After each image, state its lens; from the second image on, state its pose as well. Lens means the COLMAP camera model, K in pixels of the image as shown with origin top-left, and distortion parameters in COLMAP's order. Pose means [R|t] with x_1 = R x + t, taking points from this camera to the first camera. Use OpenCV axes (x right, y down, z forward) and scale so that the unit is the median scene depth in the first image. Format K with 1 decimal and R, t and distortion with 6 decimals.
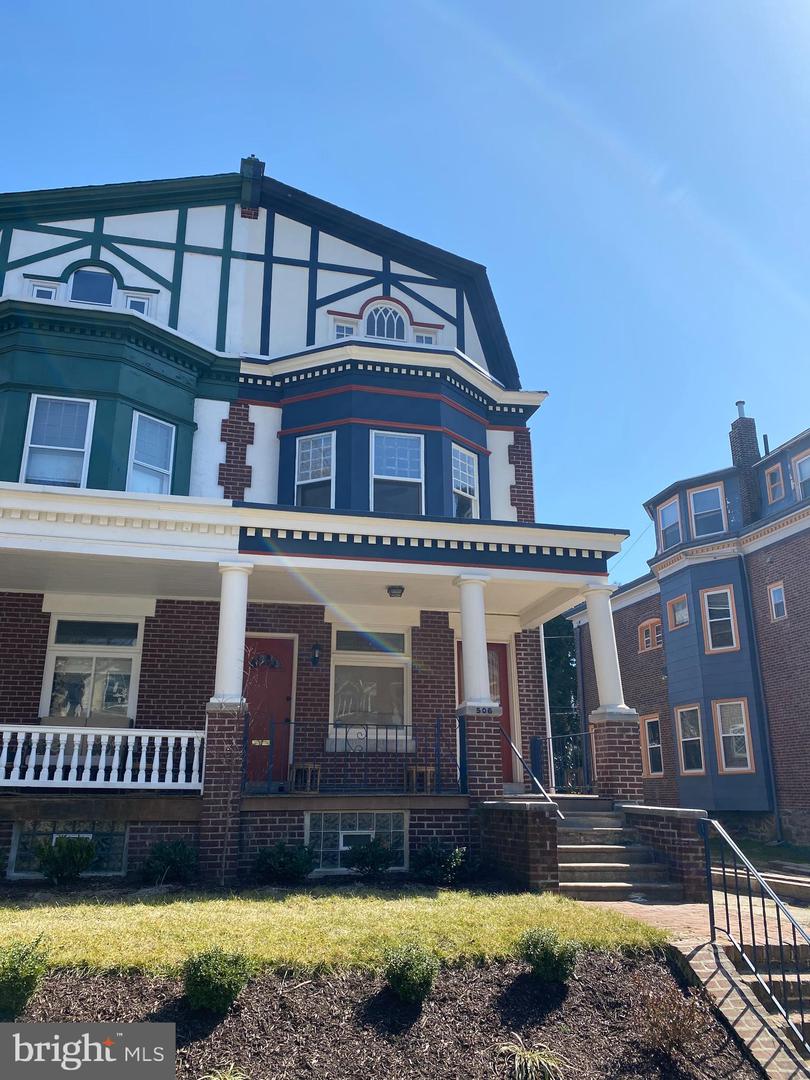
lens RADIAL K [[828.5, 0, 405.0], [0, 828.5, 540.0], [0, 0, 1]] dist [0.108621, -0.229251]
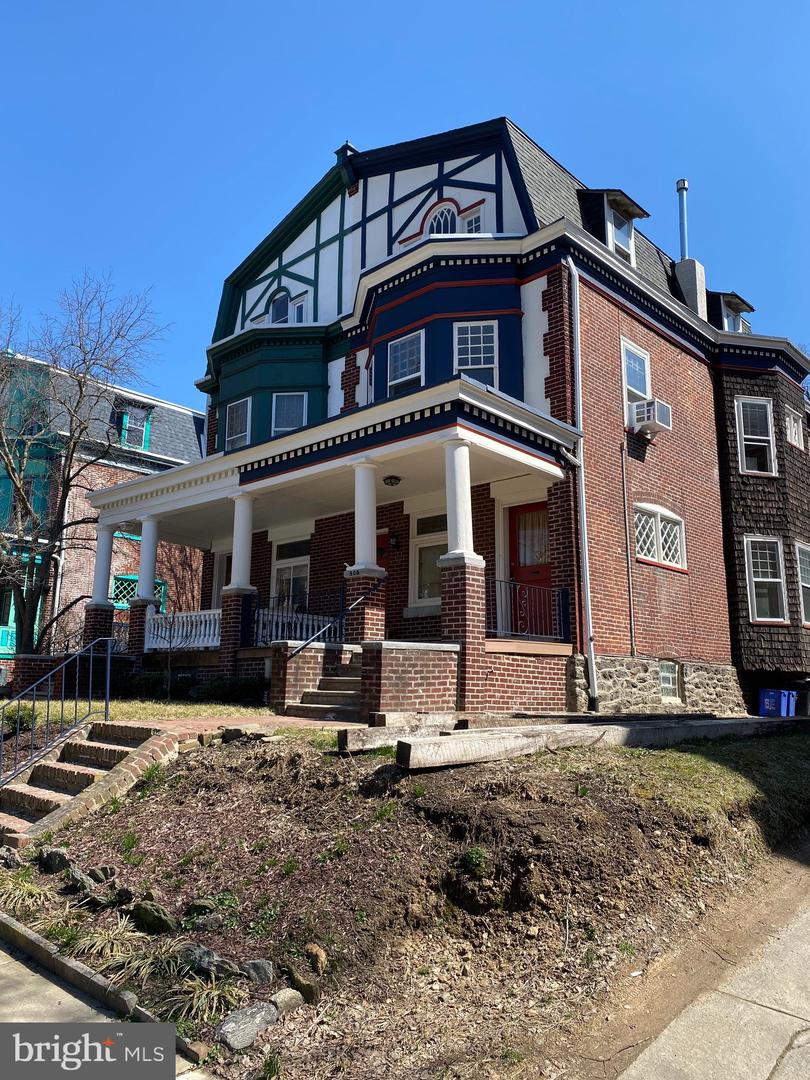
lens RADIAL K [[828.5, 0, 405.0], [0, 828.5, 540.0], [0, 0, 1]] dist [0.108621, -0.229251]
pose [[0.547936, -0.149544, -0.823045, 0.814167], [0.236475, 0.971450, -0.019077, 0.146899], [0.802400, -0.184176, 0.567656, 0.296283]]
